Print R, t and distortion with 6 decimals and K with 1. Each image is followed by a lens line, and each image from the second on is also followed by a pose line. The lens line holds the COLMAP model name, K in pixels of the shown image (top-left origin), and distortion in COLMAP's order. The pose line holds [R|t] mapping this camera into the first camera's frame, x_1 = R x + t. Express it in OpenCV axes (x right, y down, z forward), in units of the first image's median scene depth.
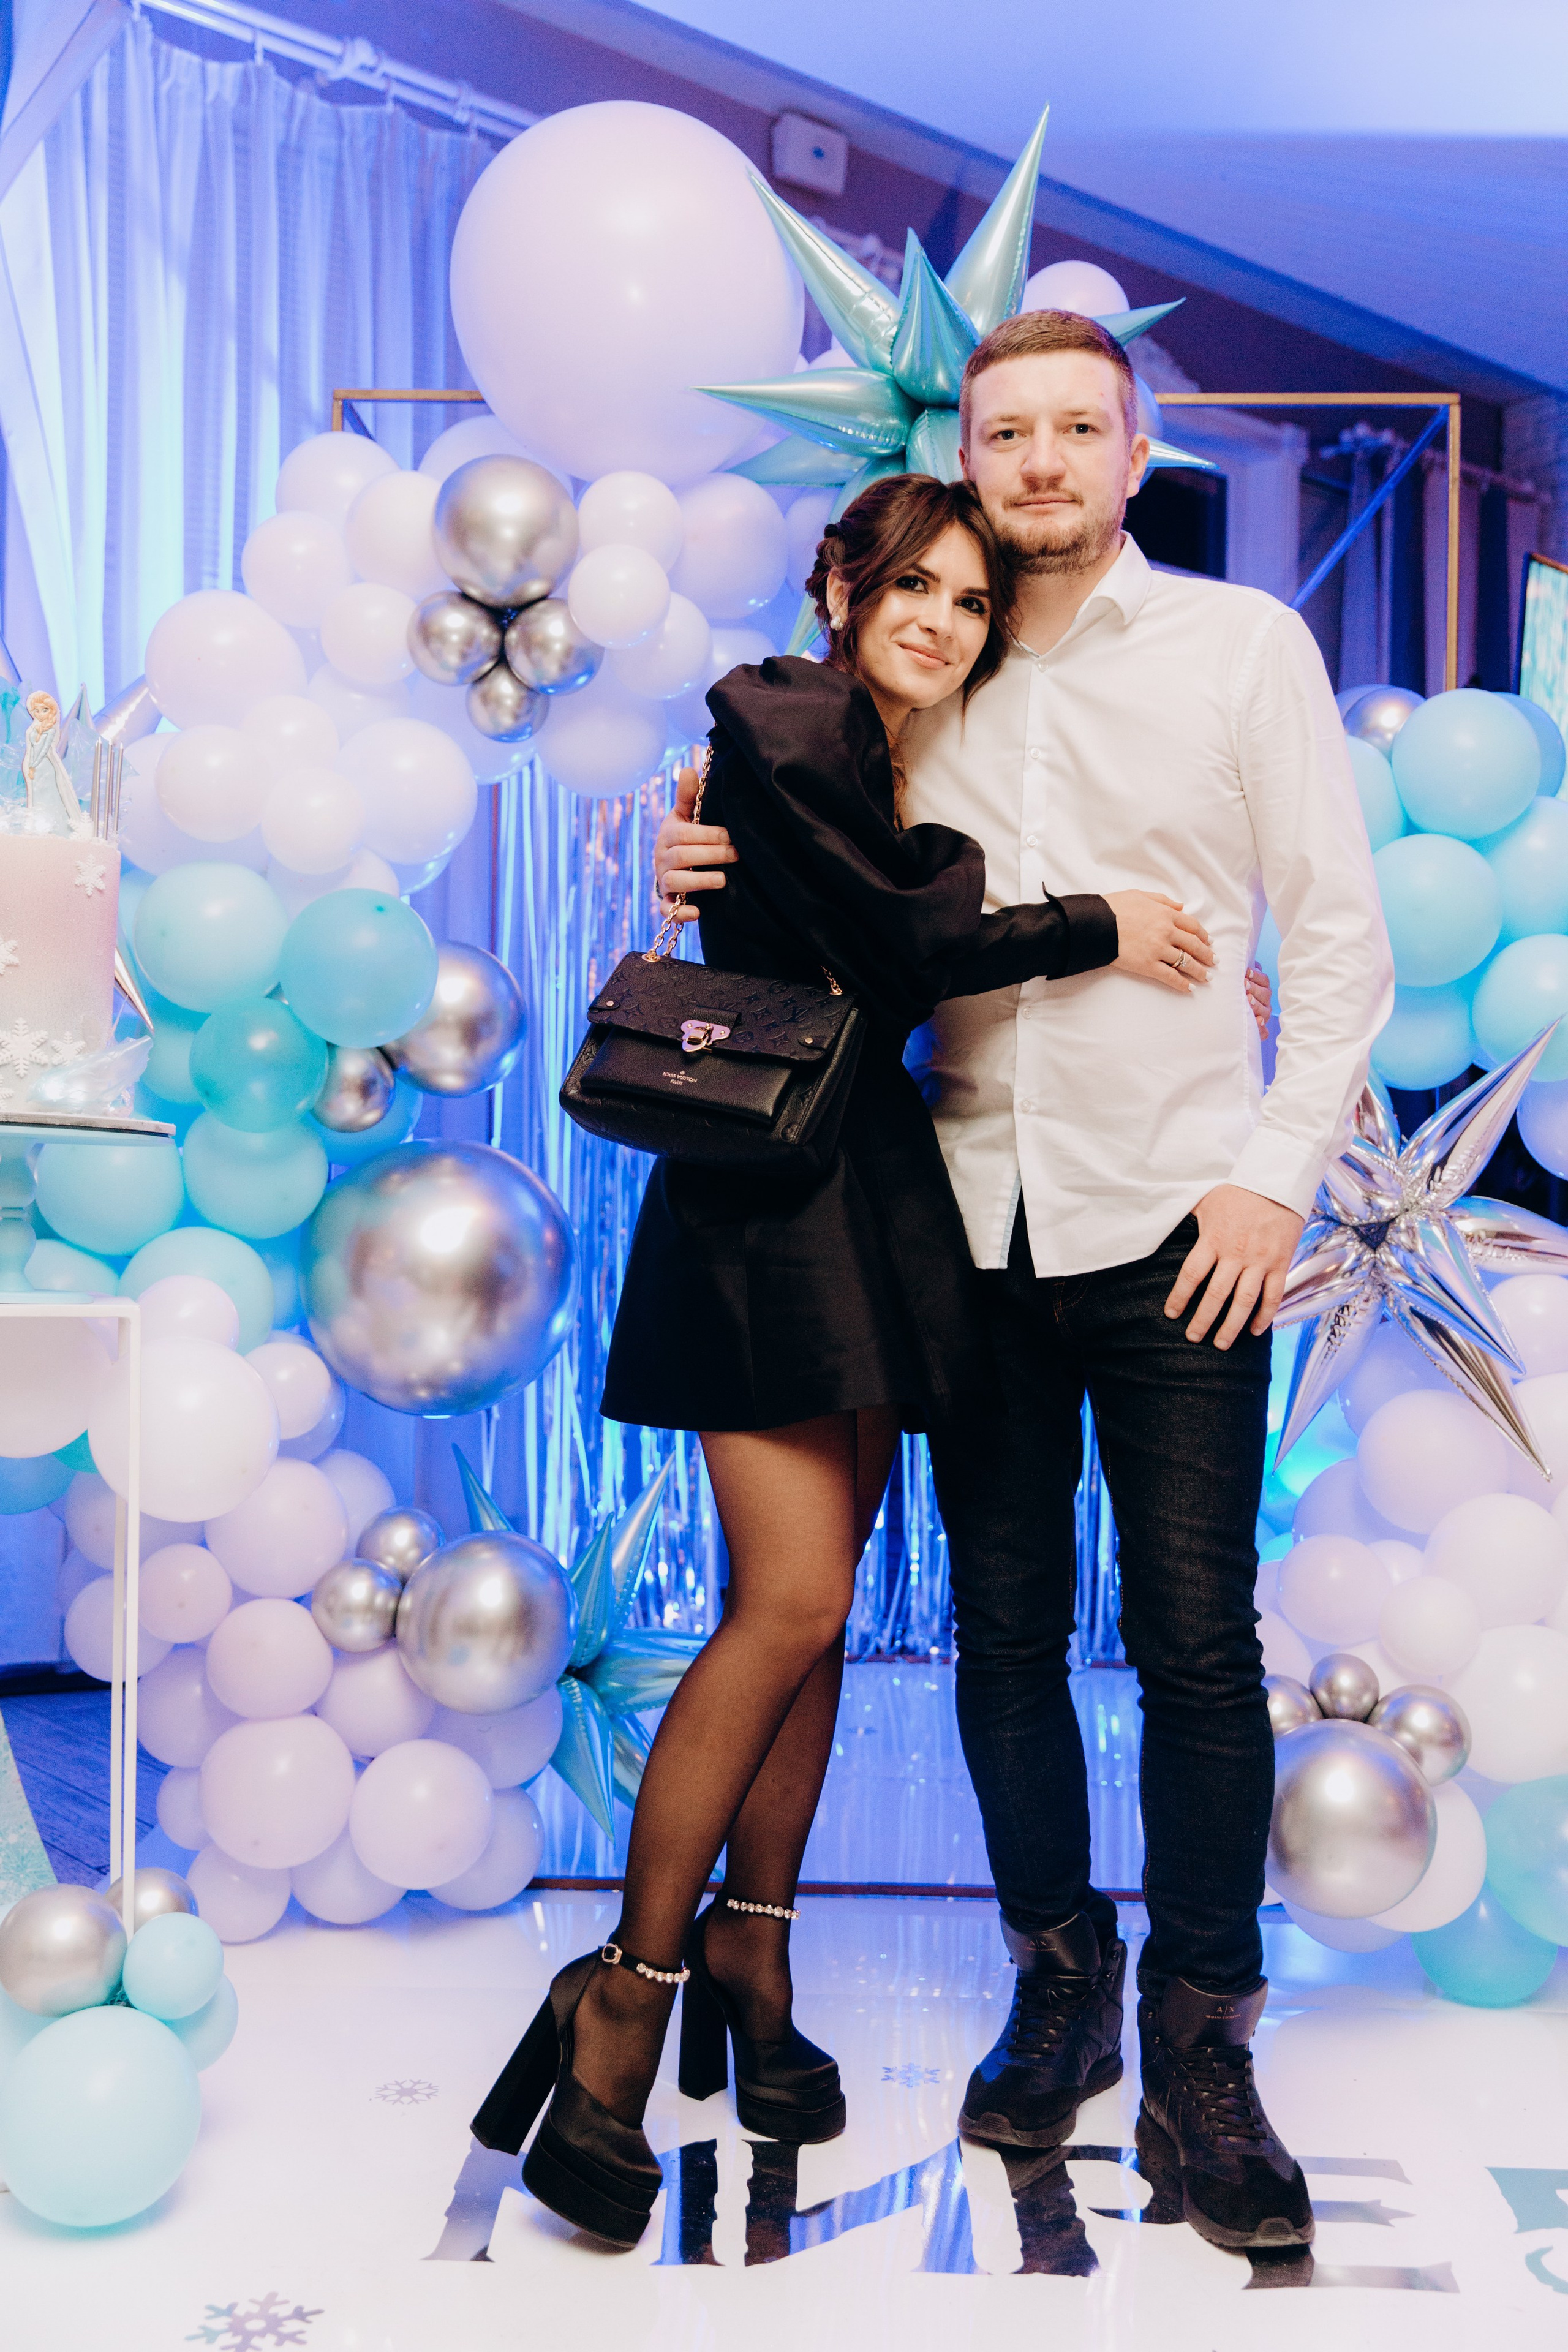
lens RADIAL K [[2244.0, 0, 761.6], [0, 2244.0, 1208.4], [0, 0, 1]] dist [-0.002277, 0.000000]
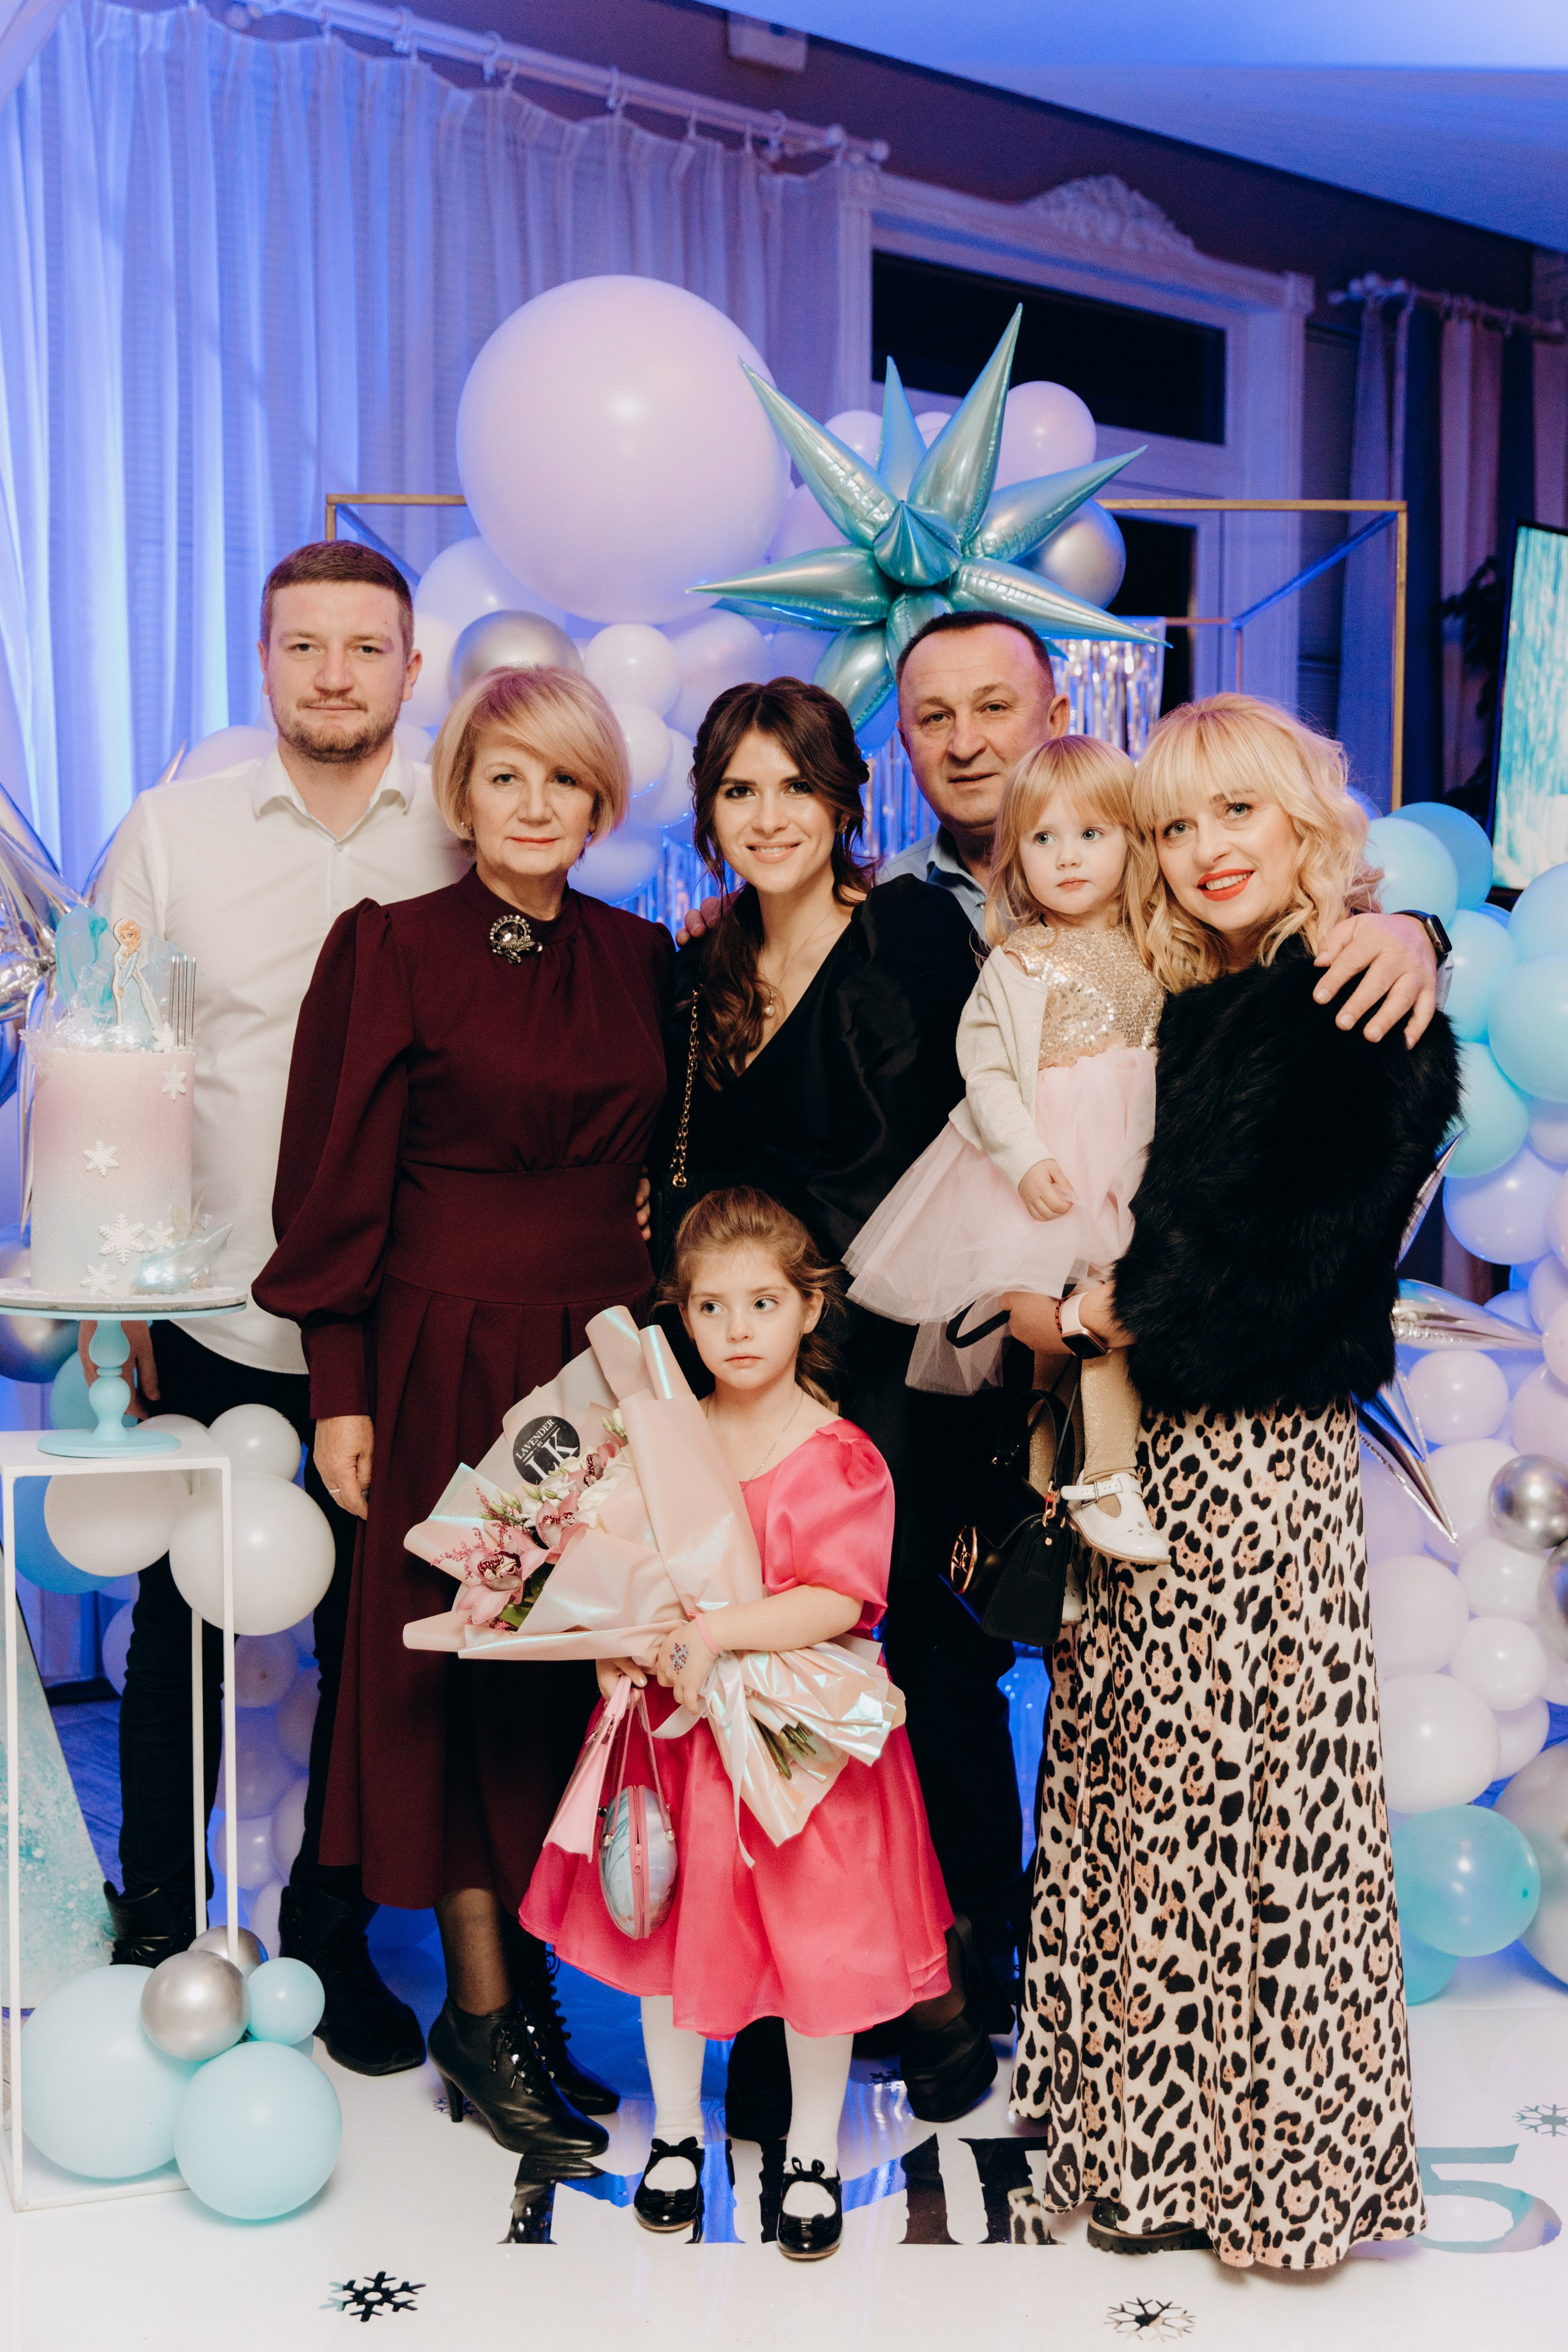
lens RADIAL K [[2779.8, 0, 812.3], [0, 2779.8, 1175.5], [0, 0, 1]] dist [-0.013623, 0.000000]
pose [[0.999034, -0.010757, 0.042597, -0.026969], [0.008042, 0.997955, 0.063417, -0.145217], [-0.043192, -0.063013, 0.997078, -0.334917]]
